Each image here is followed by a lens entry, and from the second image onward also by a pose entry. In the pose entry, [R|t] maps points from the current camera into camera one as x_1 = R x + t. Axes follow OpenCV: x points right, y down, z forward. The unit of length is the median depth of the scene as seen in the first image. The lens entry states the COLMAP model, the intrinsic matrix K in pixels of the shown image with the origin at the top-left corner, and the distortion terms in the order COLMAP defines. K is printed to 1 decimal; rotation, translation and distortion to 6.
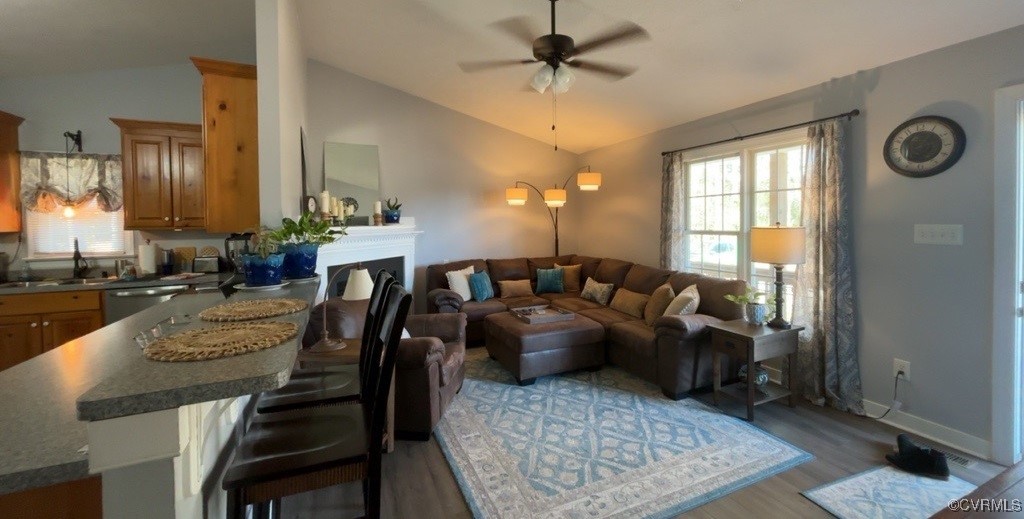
lens RADIAL K [[403.6, 0, 515.3], [0, 403.6, 226.1], [0, 0, 1]] dist [-0.000696, -0.000556]
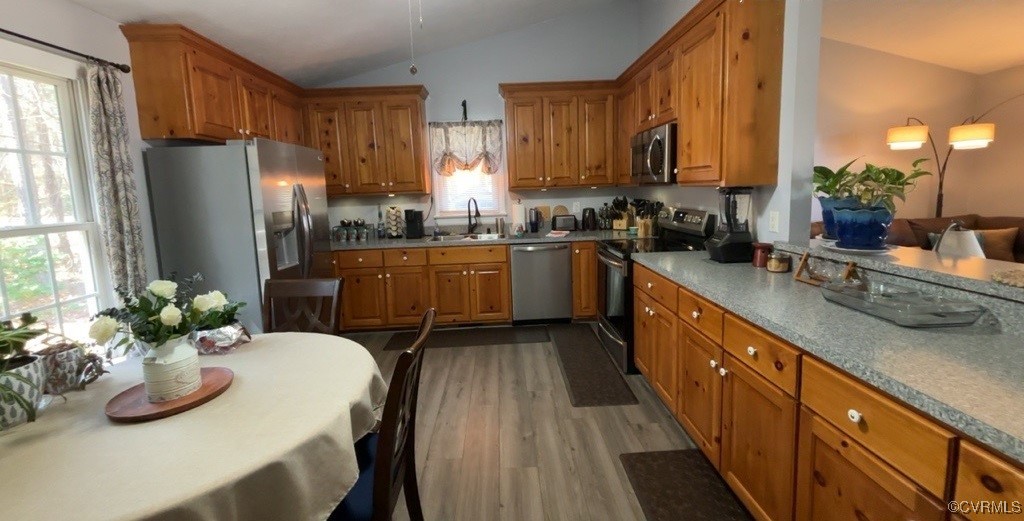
lens RADIAL K [[403.6, 0, 503.8], [0, 403.6, 231.9], [0, 0, 1]] dist [-0.000696, -0.000556]
pose [[0.923502, 0.017901, -0.383176, -0.567566], [0.023284, 0.994453, 0.102576, 0.009808], [0.382887, -0.103651, 0.917962, -0.010557]]
